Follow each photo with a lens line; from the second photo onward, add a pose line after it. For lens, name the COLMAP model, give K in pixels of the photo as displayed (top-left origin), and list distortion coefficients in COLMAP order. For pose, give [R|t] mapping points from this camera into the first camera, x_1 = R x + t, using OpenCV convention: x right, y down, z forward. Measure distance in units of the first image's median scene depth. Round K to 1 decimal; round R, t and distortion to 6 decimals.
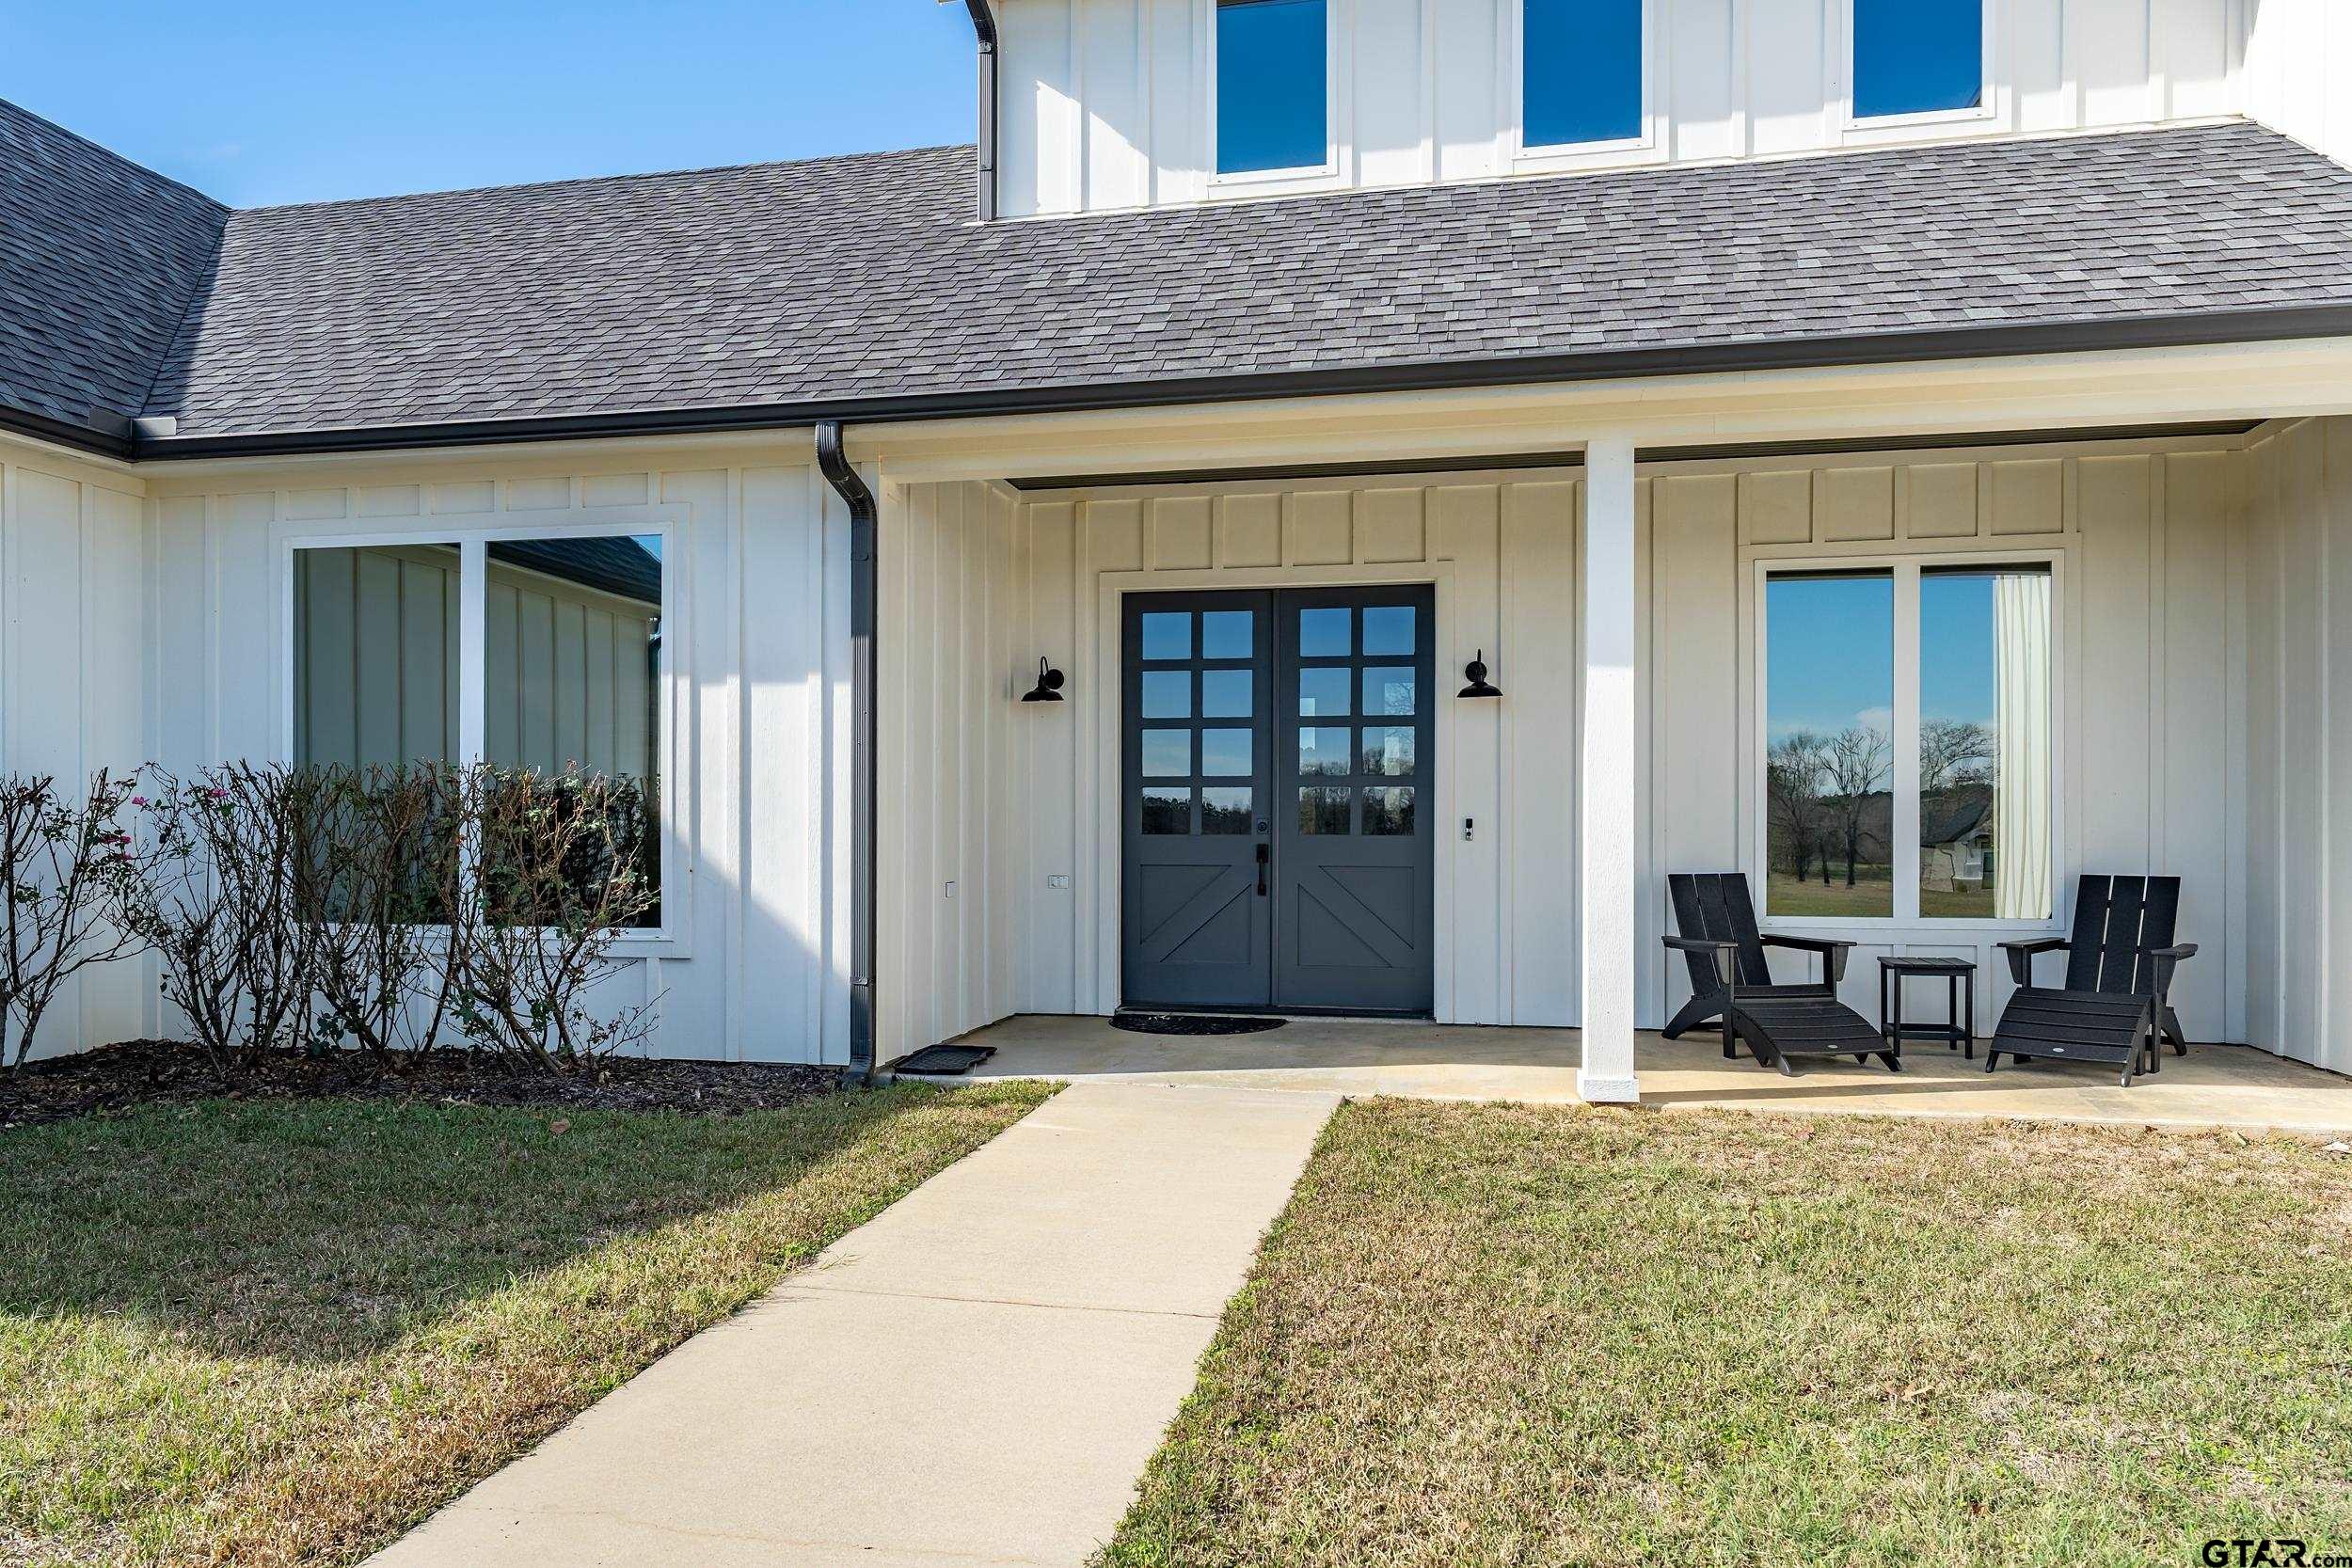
lens RADIAL K [[1591.8, 0, 1153.1], [0, 1591.8, 815.7], [0, 0, 1]] dist [0.005173, 0.000408]
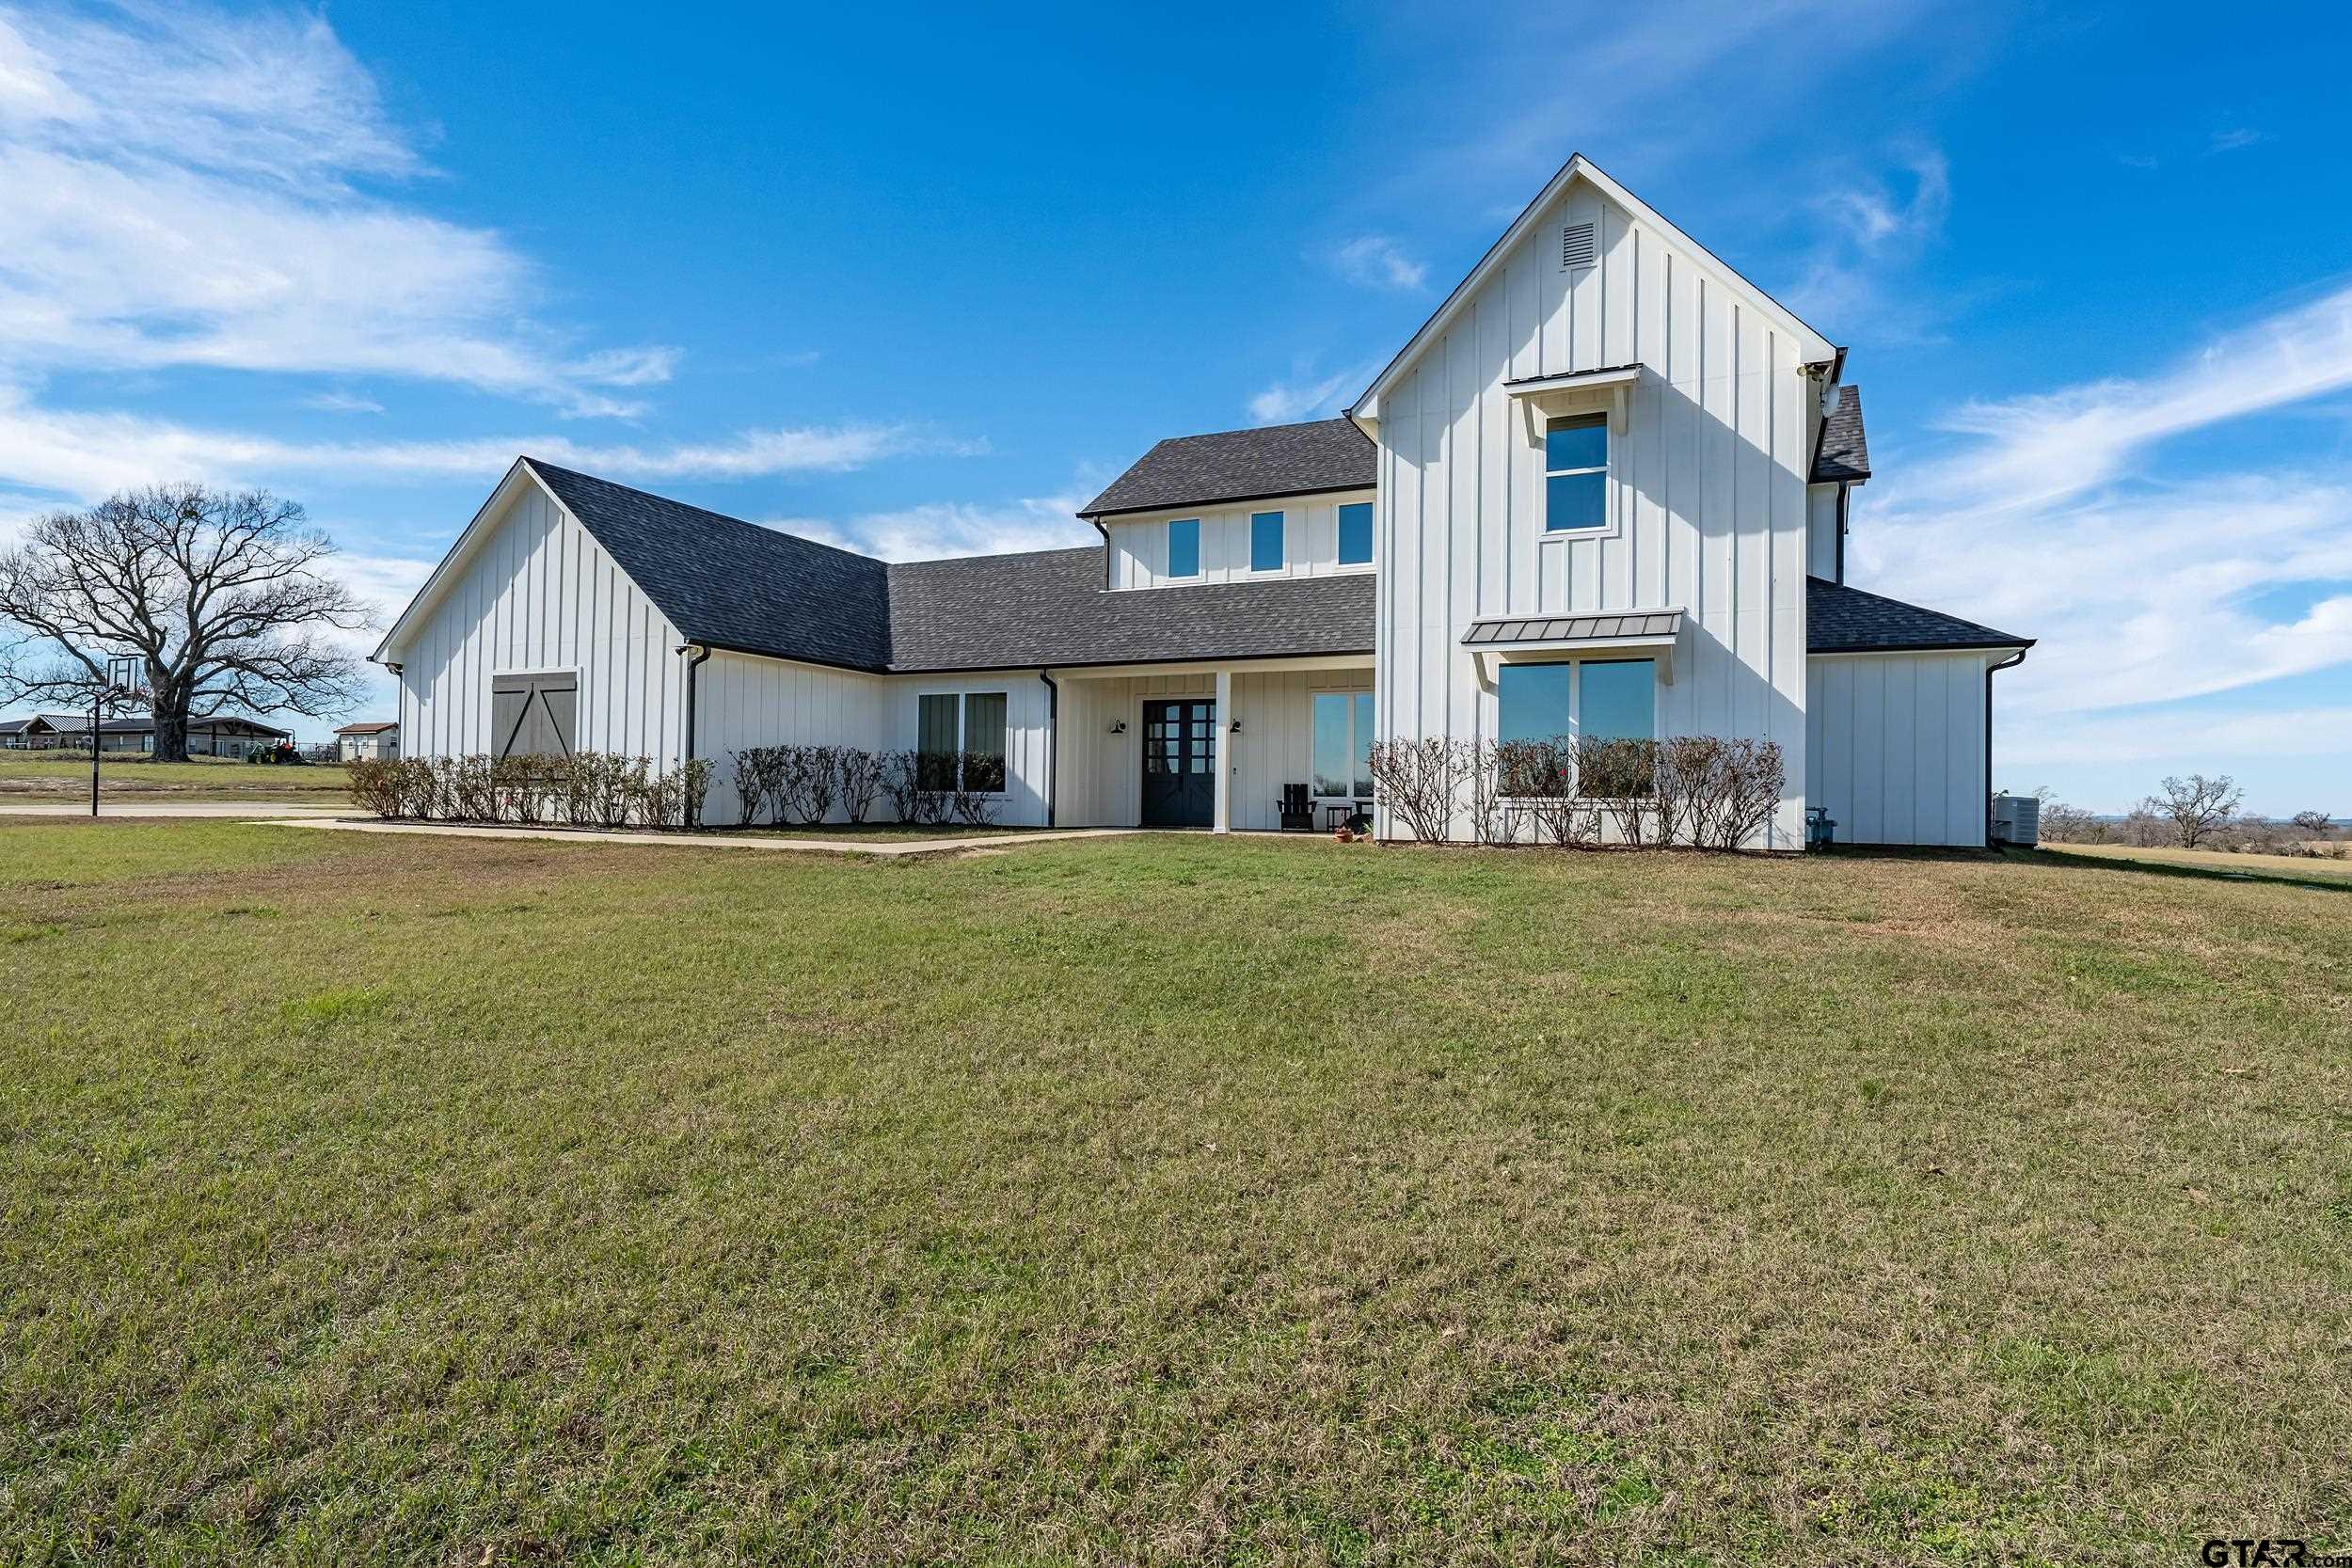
lens RADIAL K [[1190.2, 0, 1174.9], [0, 1190.2, 772.4], [0, 0, 1]] dist [0.000349, 0.001571]
pose [[0.975334, 0.009224, -0.220539, 0.741753], [-0.012519, 0.999830, -0.013548, 0.055376], [0.220377, 0.015975, 0.975284, -1.763538]]
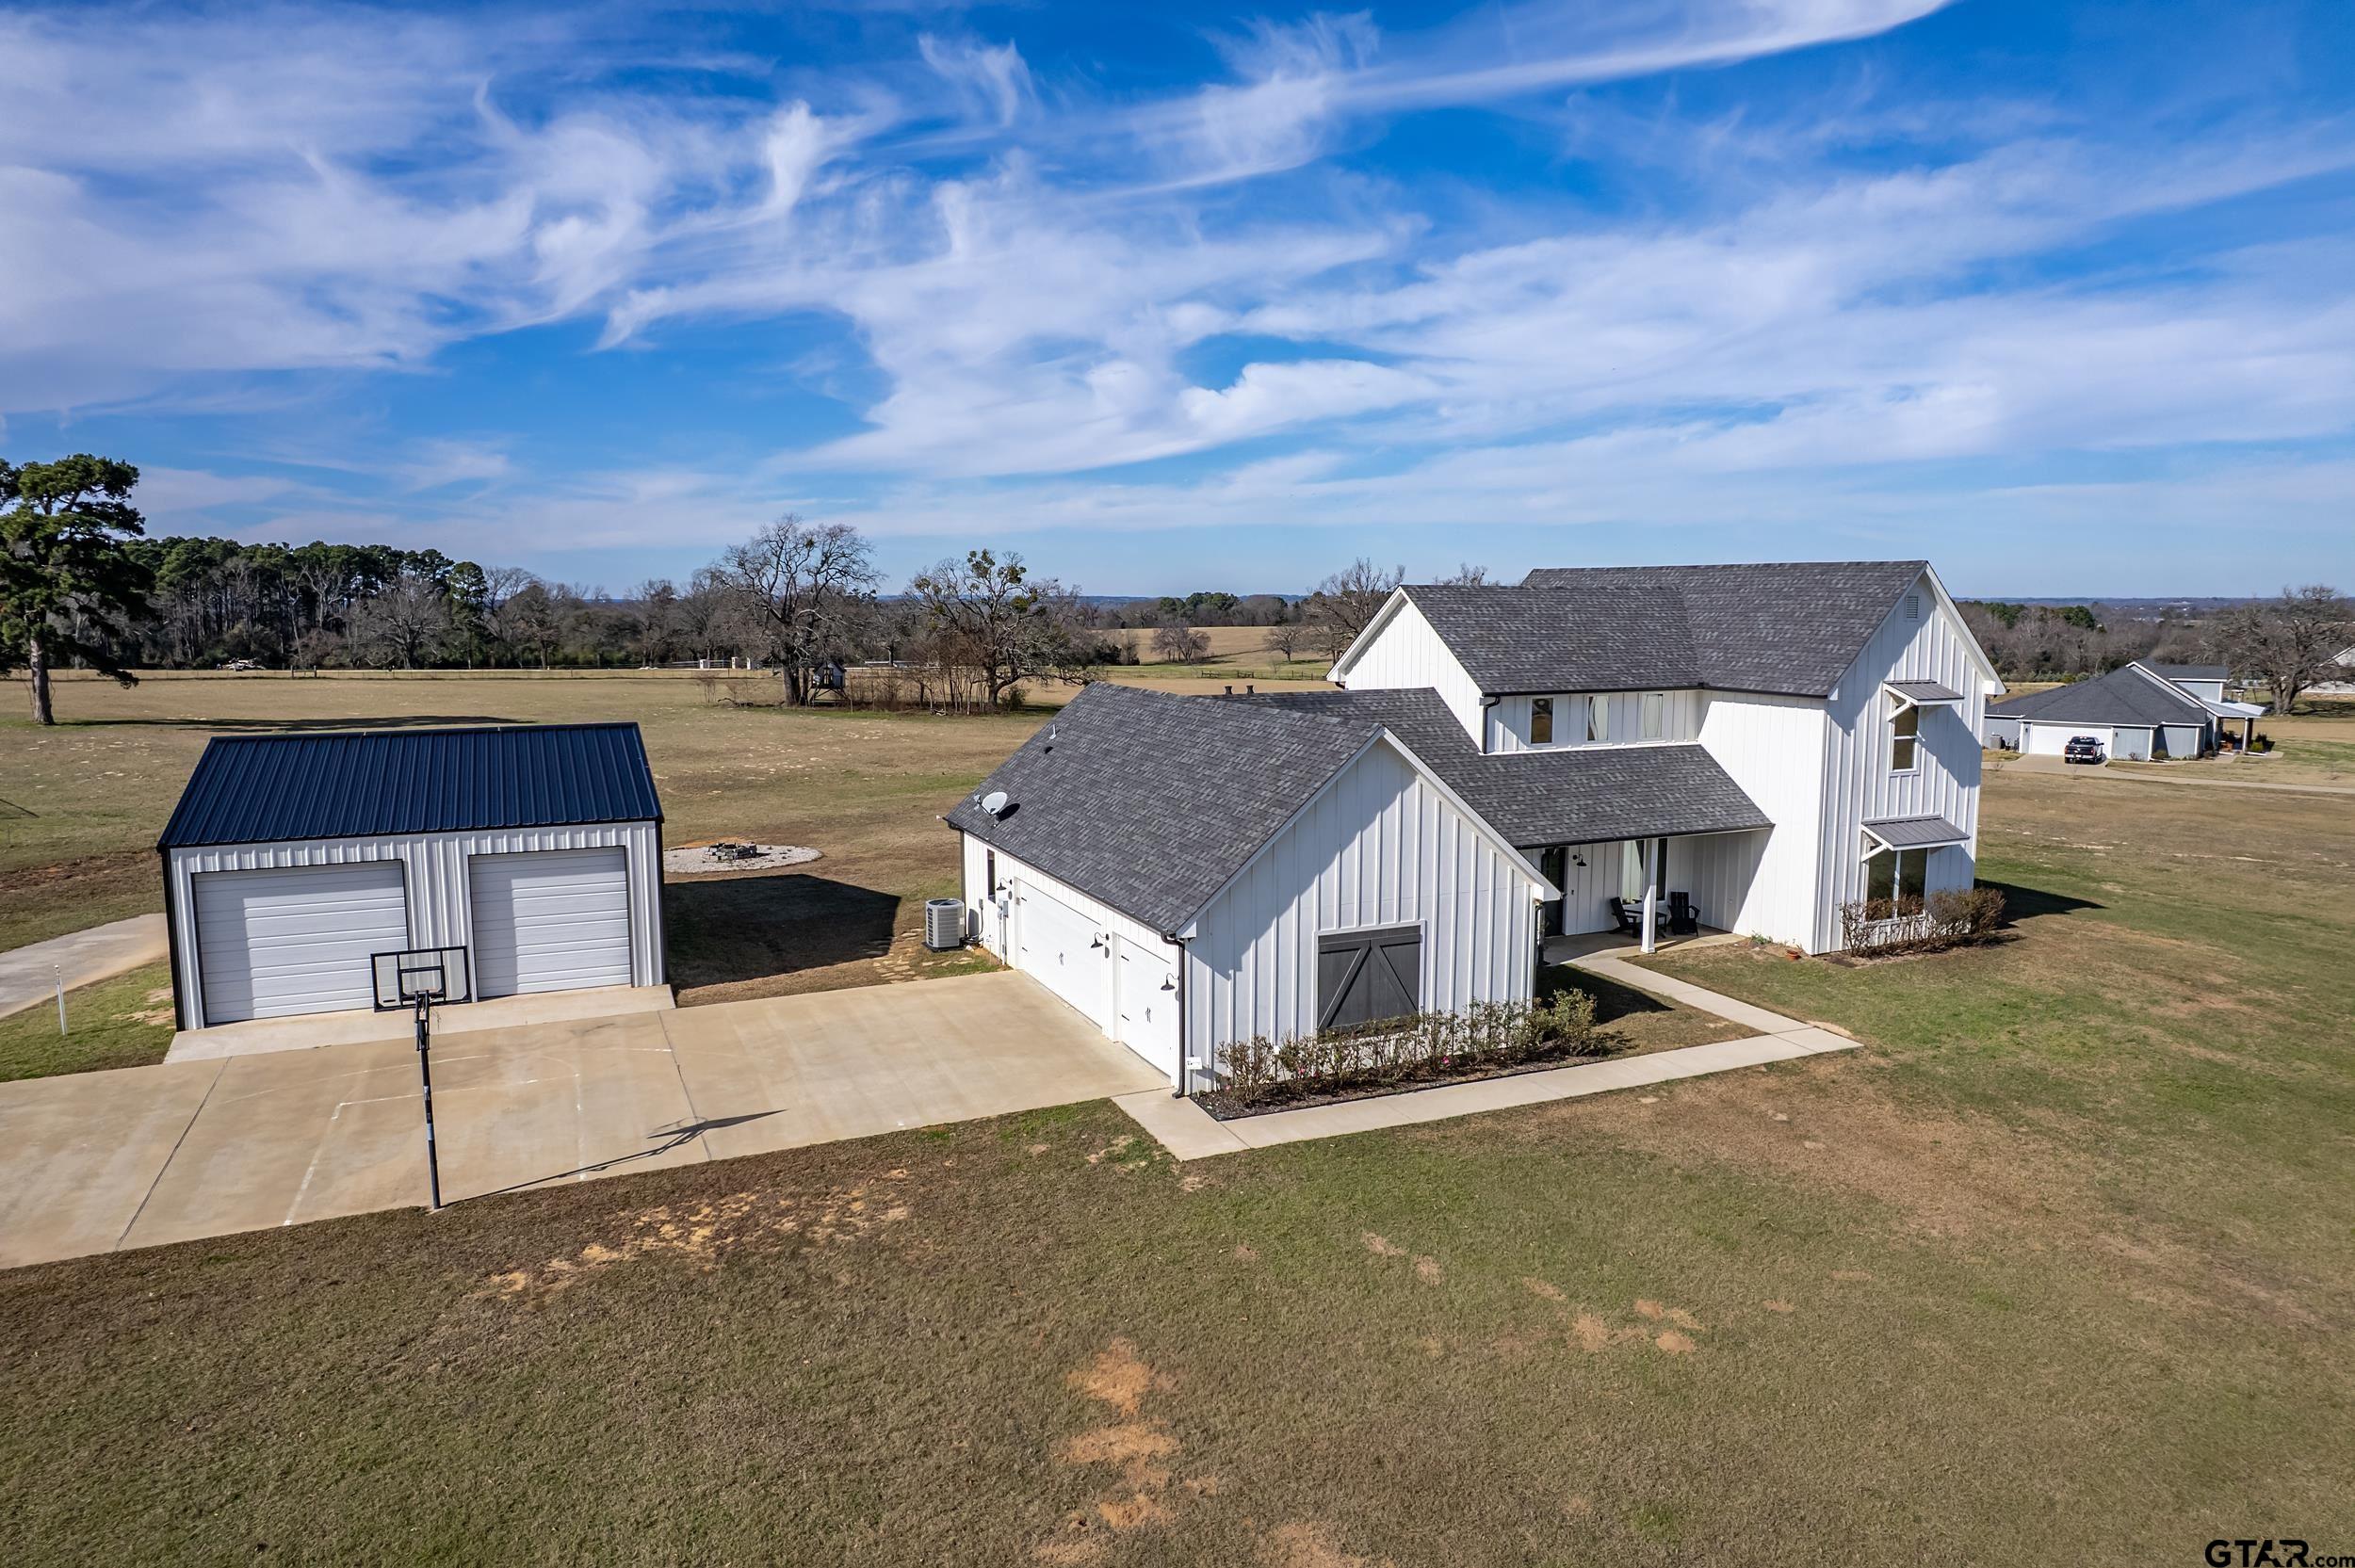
lens RADIAL K [[1488.9, 0, 1163.6], [0, 1488.9, 789.2], [0, 0, 1]] dist [-0.068799, 0.061694]
pose [[0.810128, -0.076413, 0.581252, -3.641758], [-0.001675, 0.991164, 0.132635, -0.968109], [-0.586251, -0.108424, 0.802841, -1.911900]]
